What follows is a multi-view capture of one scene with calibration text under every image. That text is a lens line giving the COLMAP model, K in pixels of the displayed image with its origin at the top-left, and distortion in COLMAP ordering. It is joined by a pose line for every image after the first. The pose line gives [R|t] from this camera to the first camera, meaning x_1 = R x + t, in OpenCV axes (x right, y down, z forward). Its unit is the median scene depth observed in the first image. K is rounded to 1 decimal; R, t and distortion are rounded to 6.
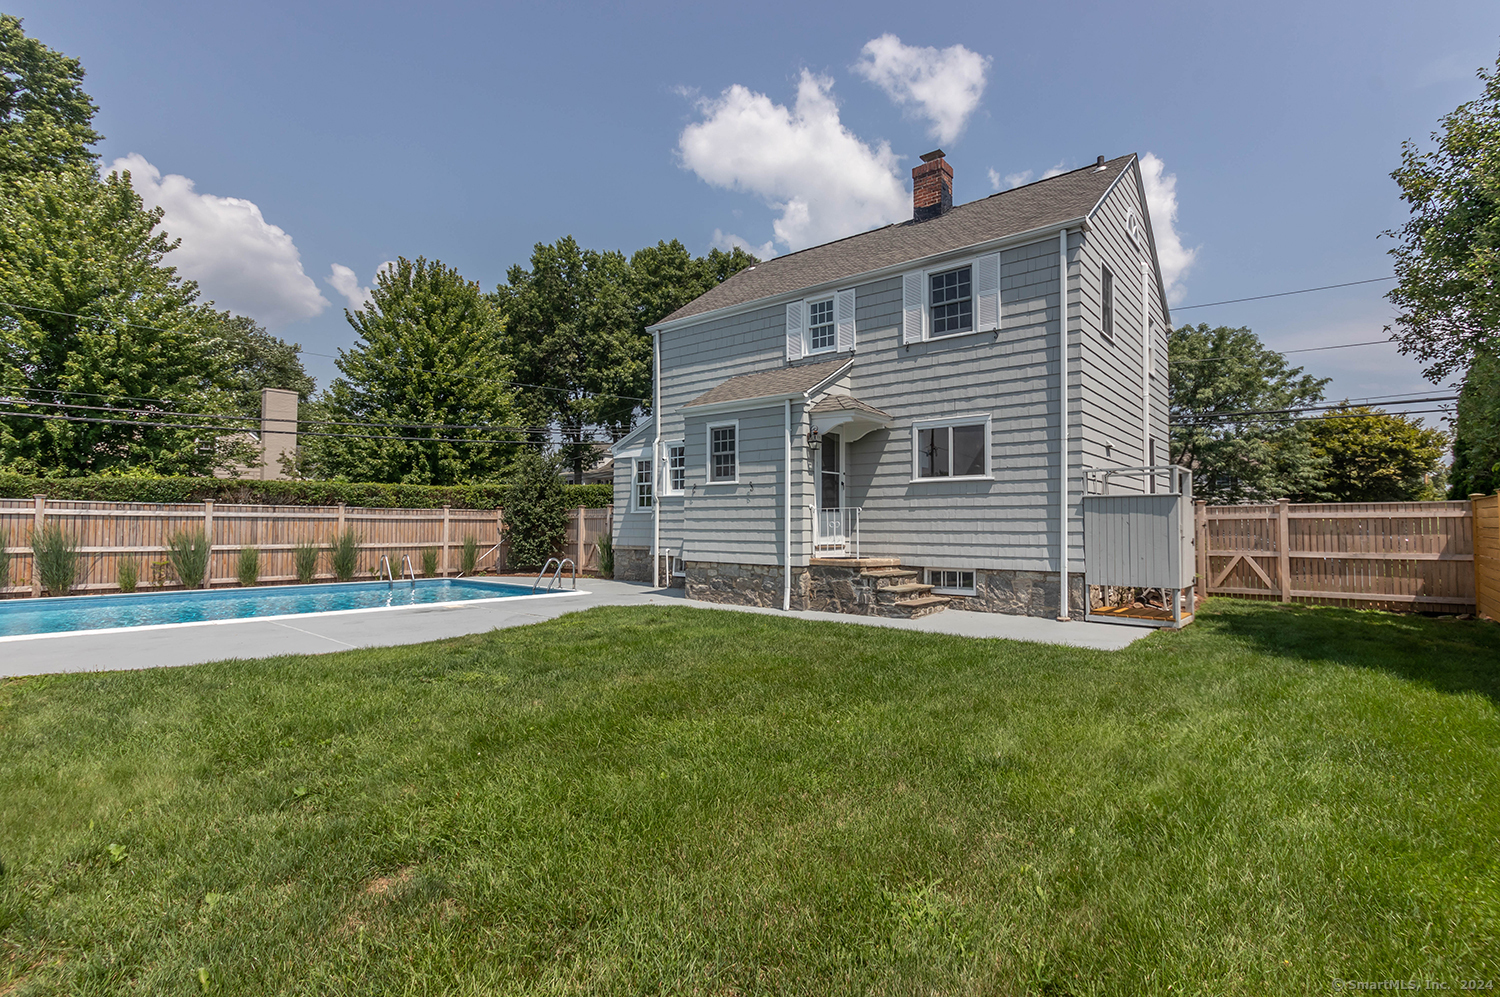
lens RADIAL K [[706.5, 0, 750.0], [0, 706.5, 498.5], [0, 0, 1]] dist [-0.000763, -0.000056]
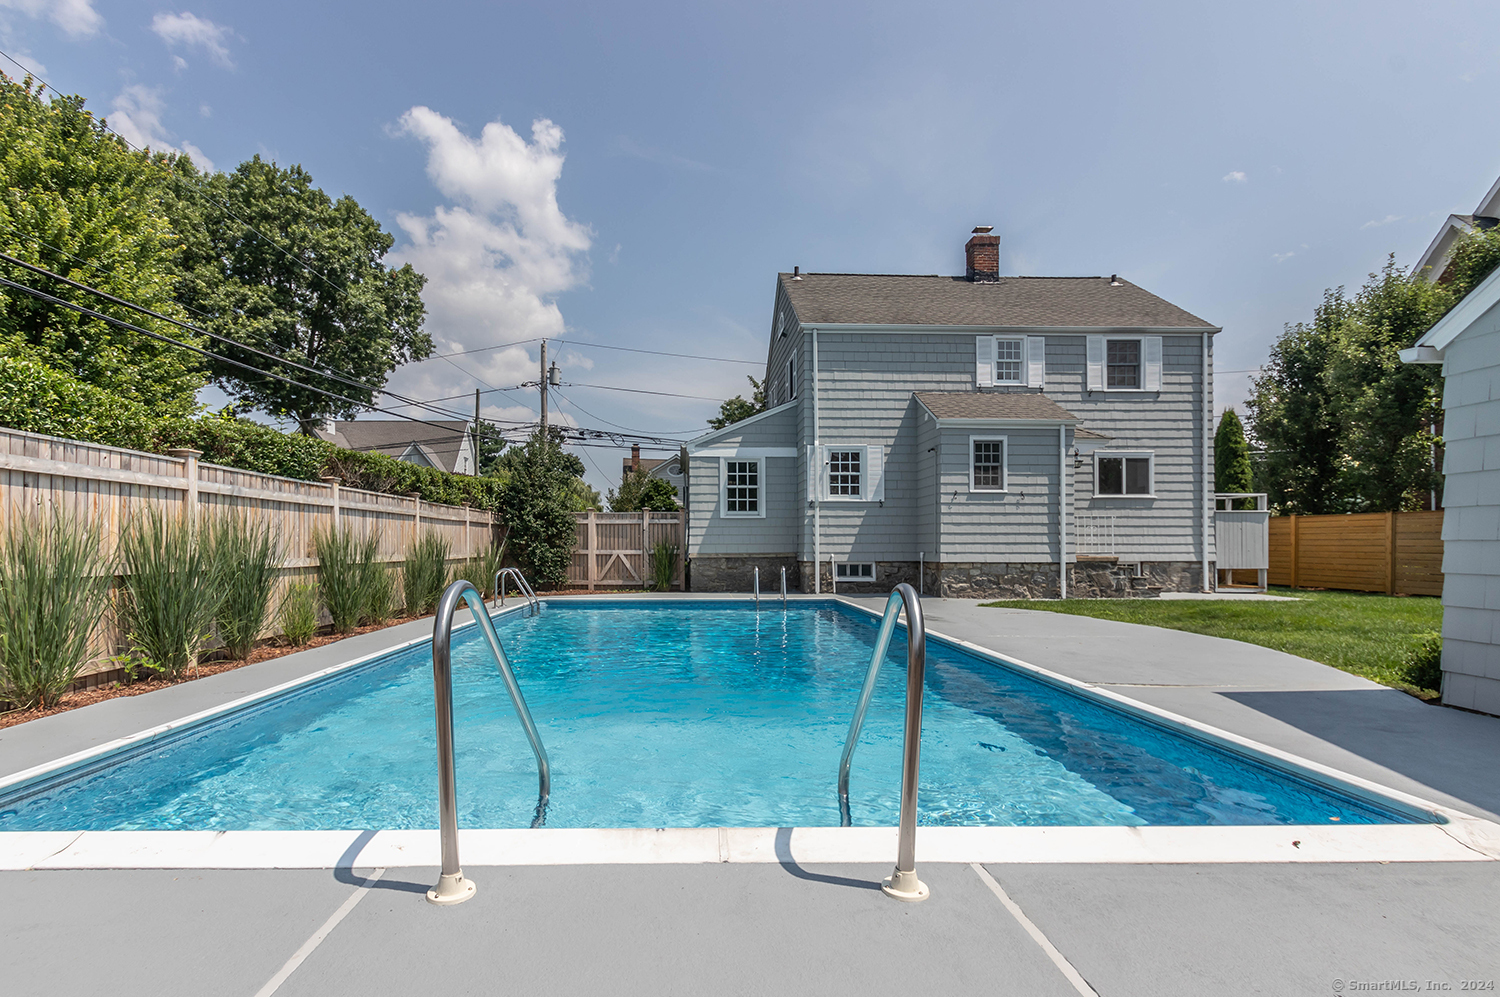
lens RADIAL K [[732.0, 0, 701.8], [0, 732.0, 537.3], [0, 0, 1]] dist [0.003781, 0.000649]
pose [[0.759214, 0.004575, 0.650825, -1.212745], [-0.023875, 0.999498, 0.020826, 0.040148], [-0.650403, -0.031350, 0.758942, 0.444260]]
